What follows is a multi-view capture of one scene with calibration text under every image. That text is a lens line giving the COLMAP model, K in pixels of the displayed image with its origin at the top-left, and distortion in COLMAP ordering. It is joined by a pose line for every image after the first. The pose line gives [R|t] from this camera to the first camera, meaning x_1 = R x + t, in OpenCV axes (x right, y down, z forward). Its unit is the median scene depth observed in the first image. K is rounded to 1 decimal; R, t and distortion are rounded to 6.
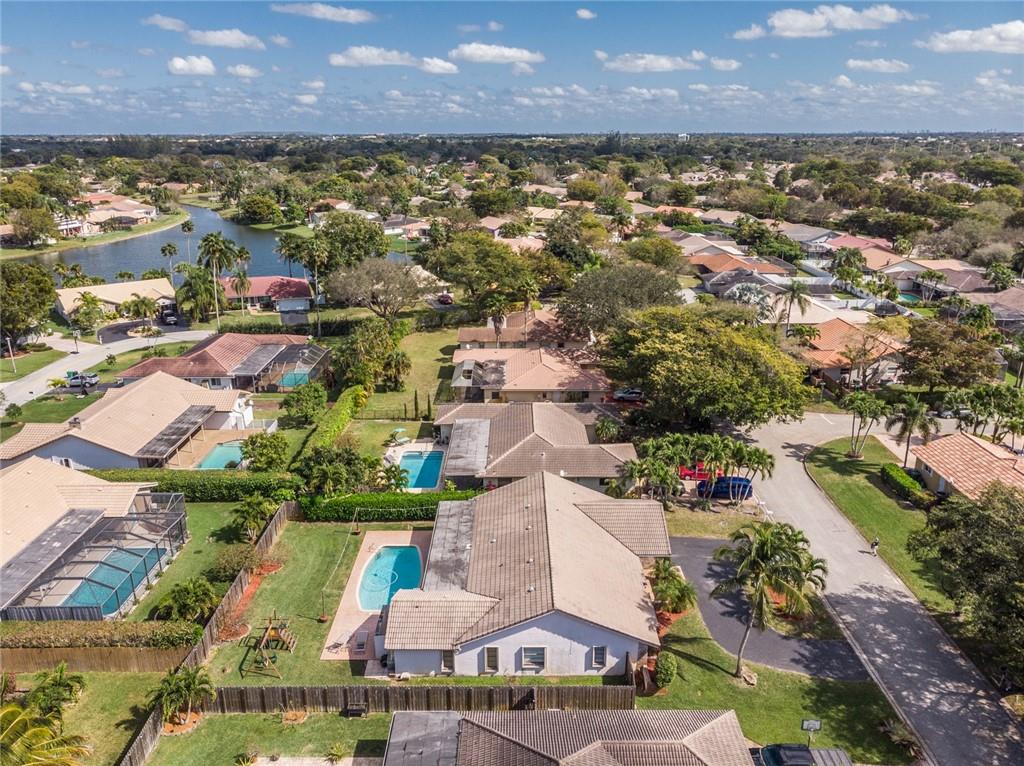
lens RADIAL K [[749.6, 0, 512.0], [0, 749.6, 383.0], [0, 0, 1]] dist [-0.004241, -0.001643]
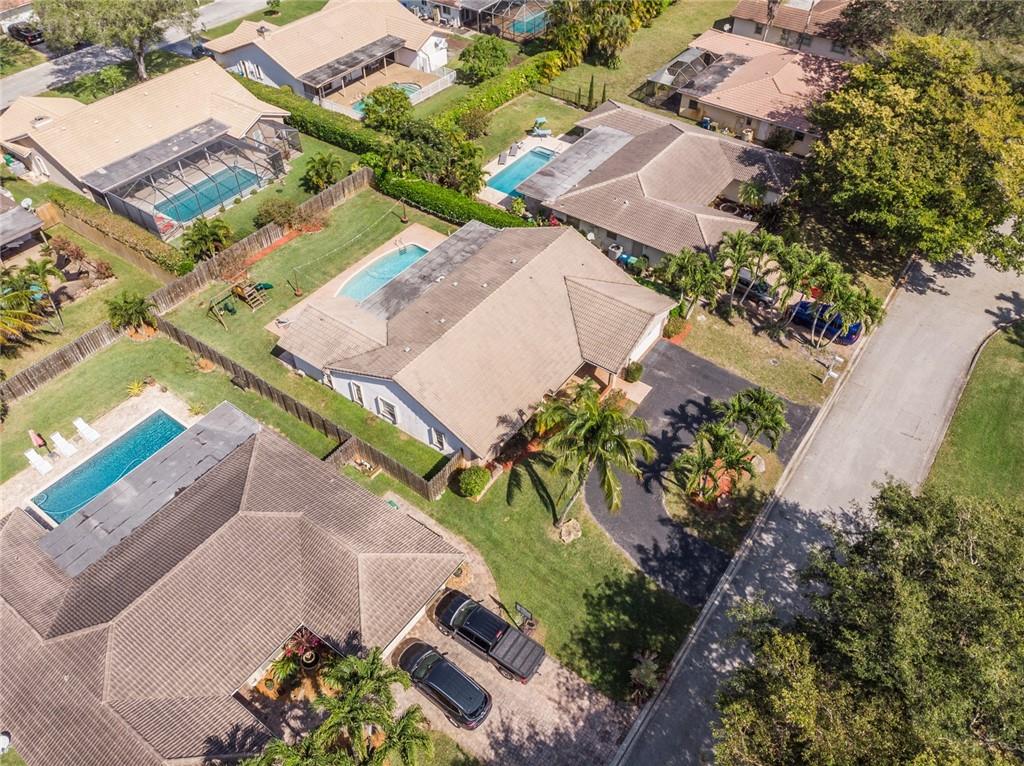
lens RADIAL K [[749.6, 0, 512.0], [0, 749.6, 383.0], [0, 0, 1]] dist [-0.004241, -0.001643]
pose [[0.811120, 0.420776, -0.406240, 0.376955], [-0.188449, 0.845548, 0.499536, -0.132856], [0.553688, -0.328628, 0.765136, 0.230036]]
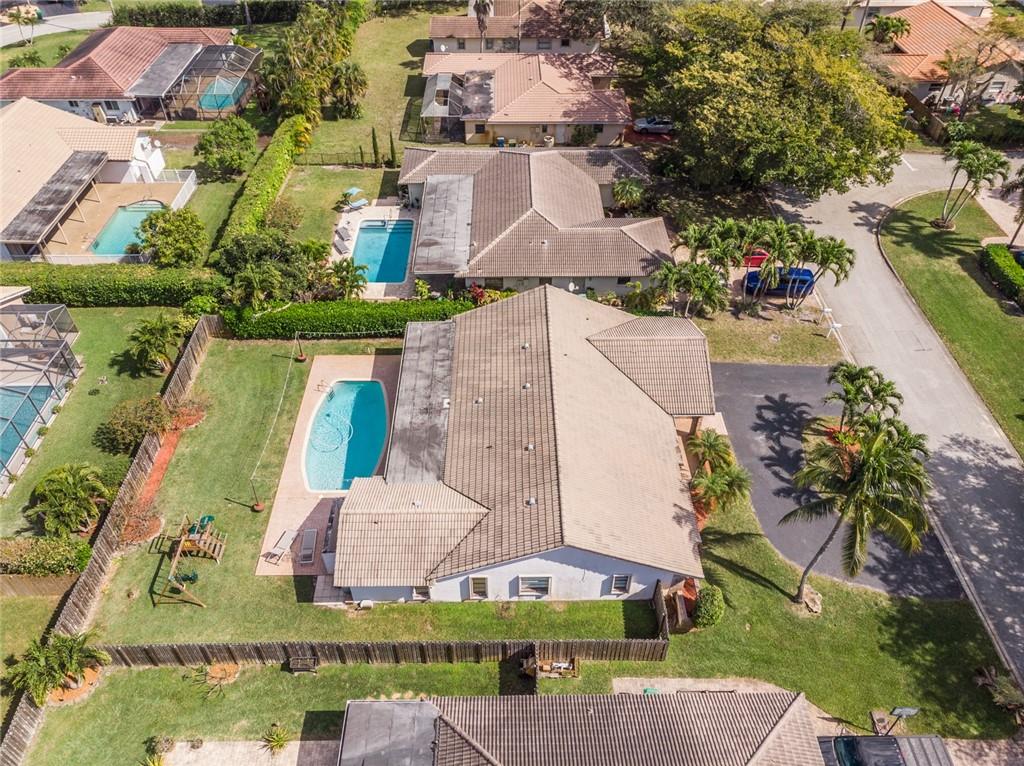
lens RADIAL K [[750.0, 0, 512.0], [0, 750.0, 383.0], [0, 0, 1]] dist [-0.002554, 0.007959]
pose [[0.999902, -0.005750, 0.012791, -0.001378], [-0.000137, 0.908023, 0.418920, -0.093316], [-0.014023, -0.418881, 0.907933, 0.269965]]
